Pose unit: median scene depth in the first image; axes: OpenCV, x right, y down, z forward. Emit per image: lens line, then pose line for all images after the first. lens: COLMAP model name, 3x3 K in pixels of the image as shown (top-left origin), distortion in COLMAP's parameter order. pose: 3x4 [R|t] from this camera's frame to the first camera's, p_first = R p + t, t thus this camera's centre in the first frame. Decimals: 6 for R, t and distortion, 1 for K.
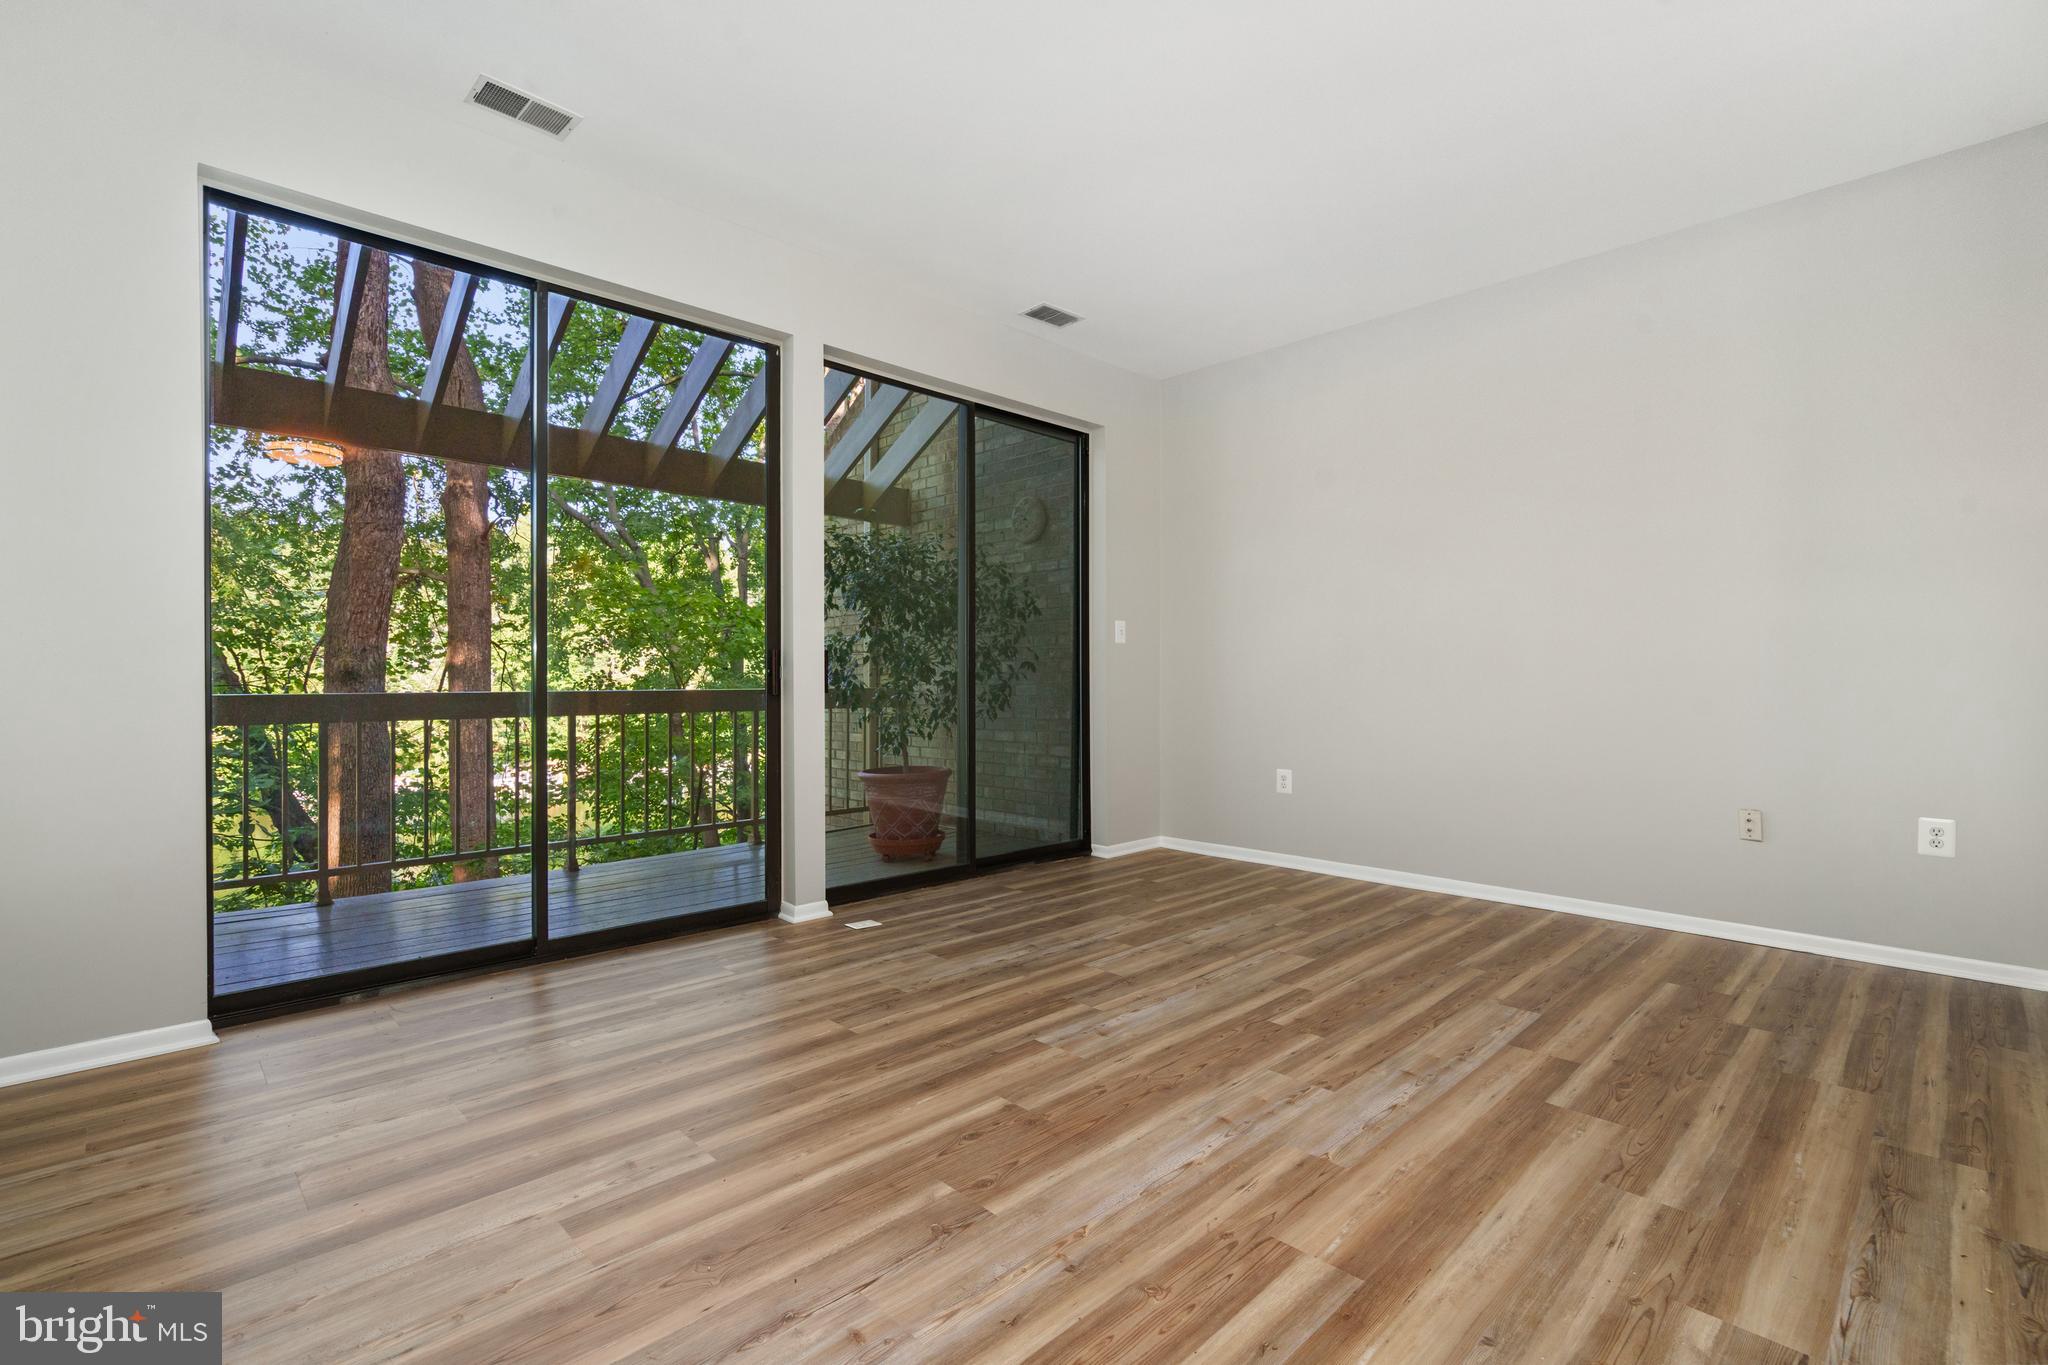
lens RADIAL K [[933.2, 0, 1033.2], [0, 933.2, 687.0], [0, 0, 1]] dist [-0.006326, 0.001808]
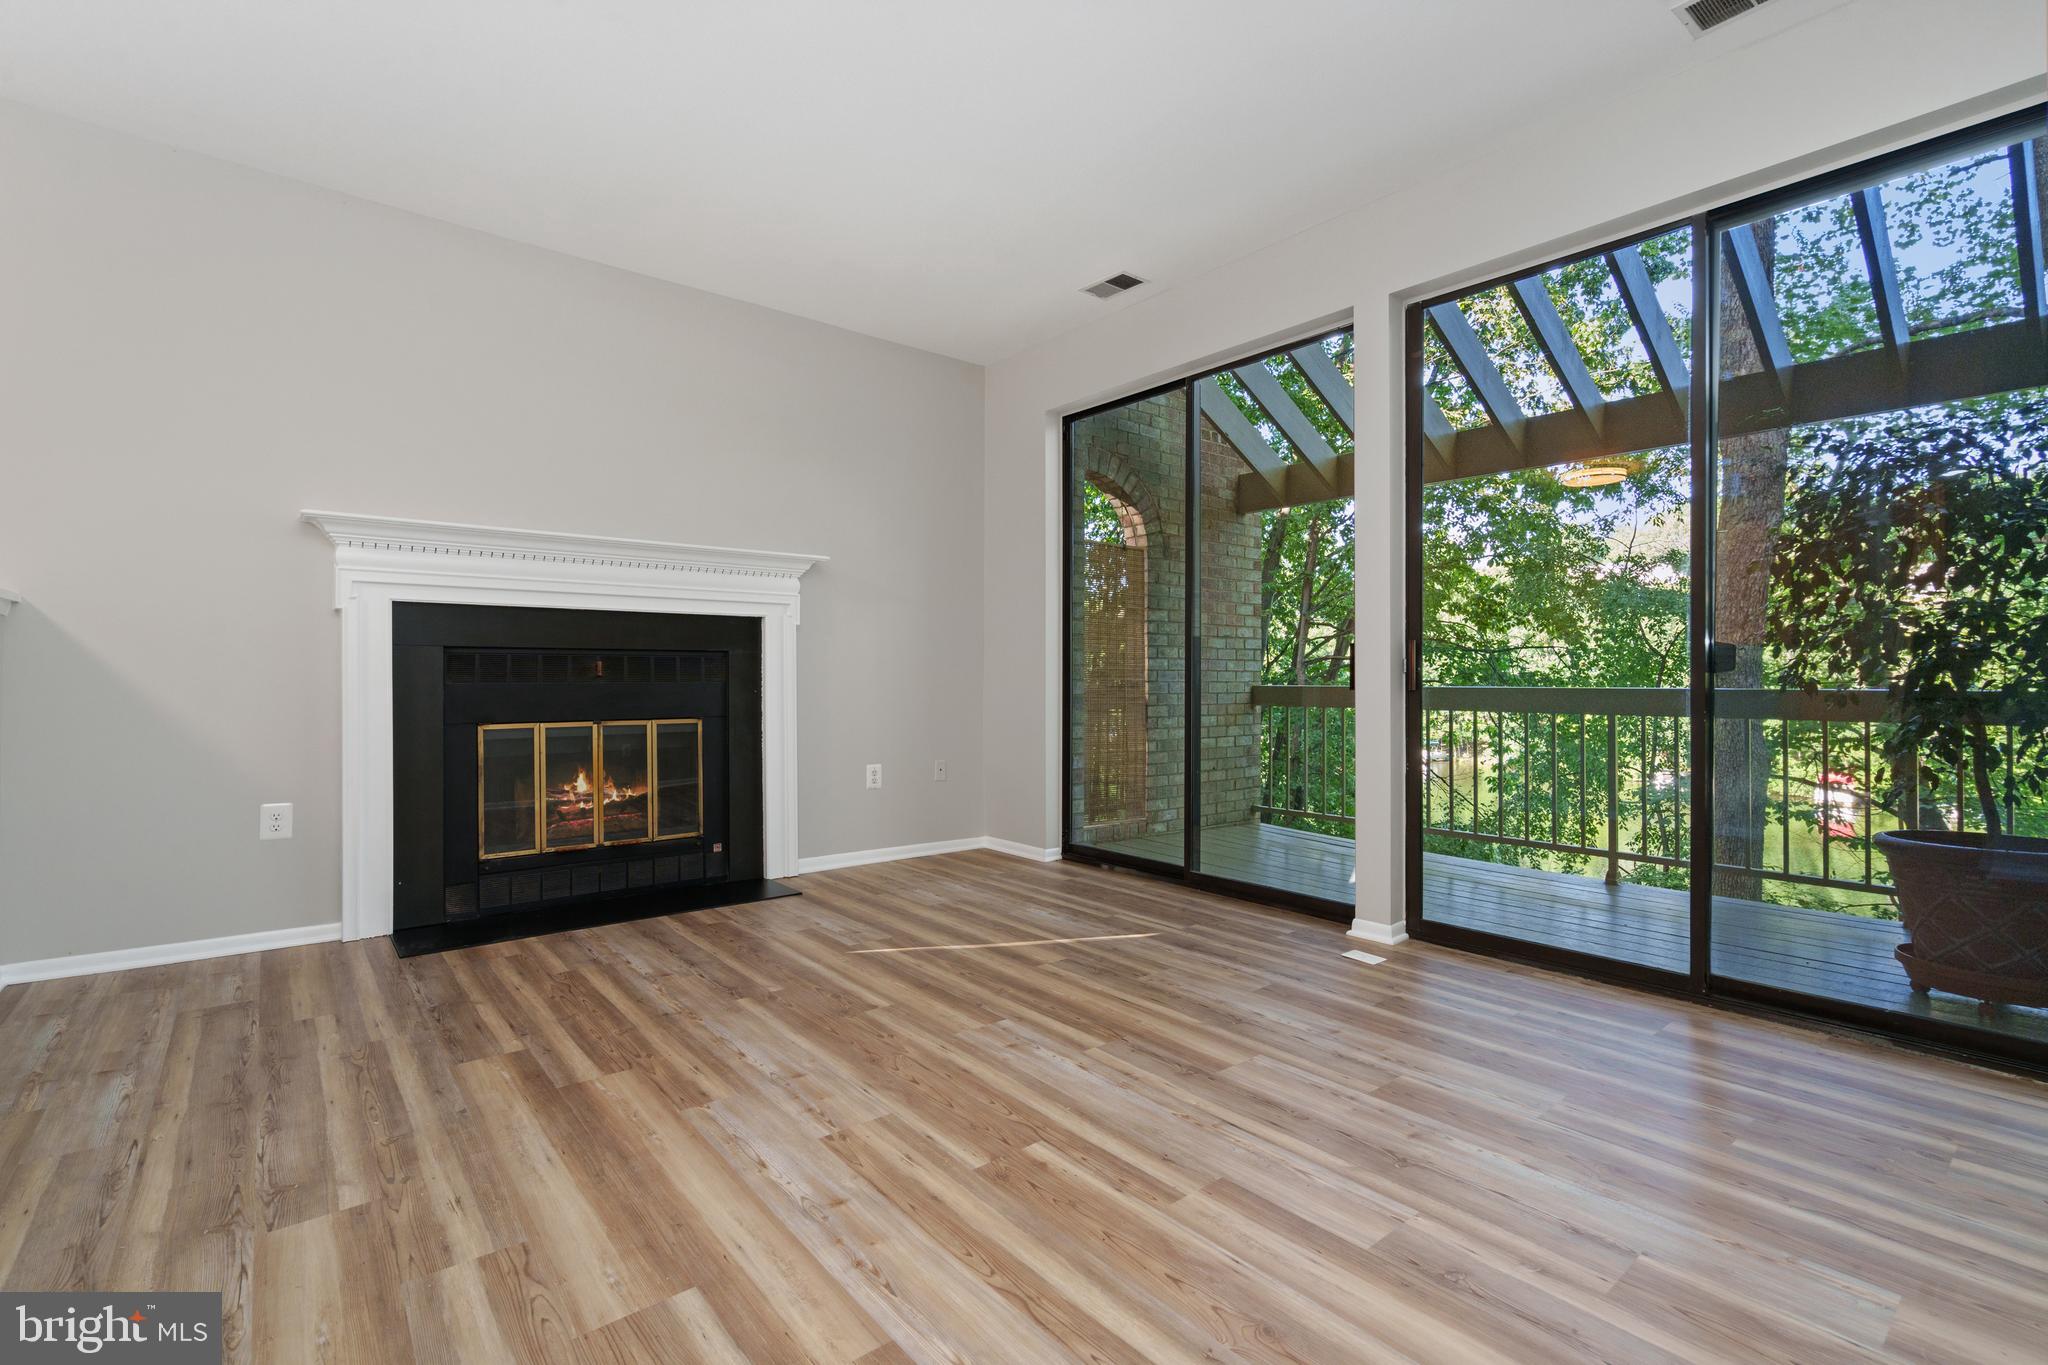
lens RADIAL K [[933.2, 0, 1027.7], [0, 933.2, 677.6], [0, 0, 1]] dist [-0.006326, 0.001808]
pose [[-0.100008, 0.001410, -0.994986, 1.058632], [-0.008894, 0.999958, 0.002312, -0.007781], [0.994947, 0.009081, -0.099991, 1.145700]]
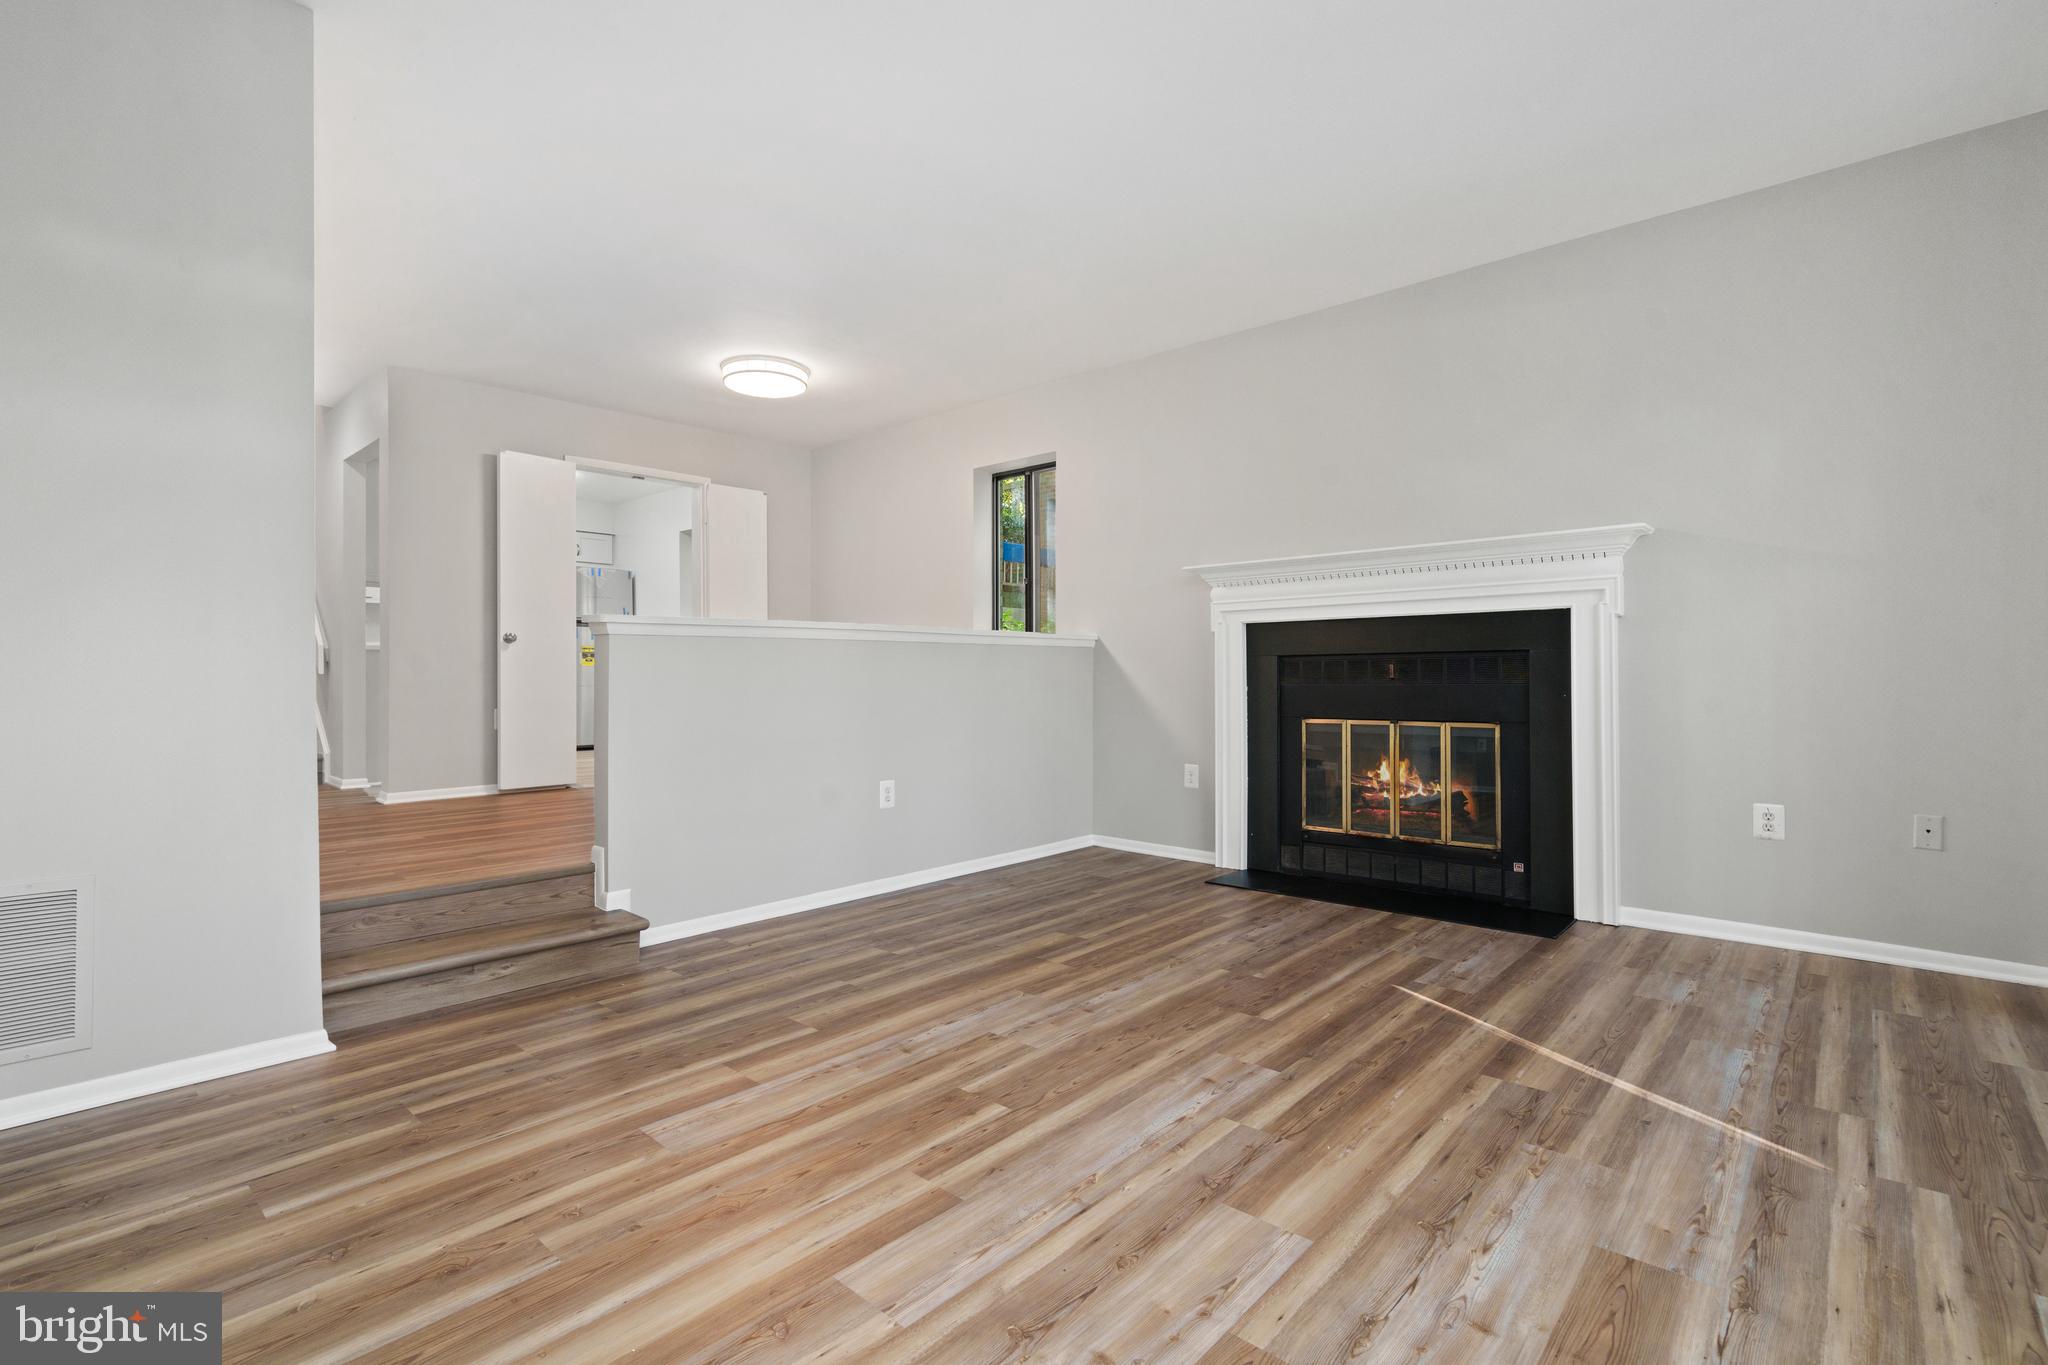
lens RADIAL K [[933.2, 0, 1008.2], [0, 933.2, 677.4], [0, 0, 1]] dist [-0.006326, 0.001808]
pose [[-0.999291, 0.004236, -0.037417, 0.305125], [0.004042, 0.999978, 0.005285, -0.013862], [0.037439, 0.005130, -0.999286, 1.933454]]
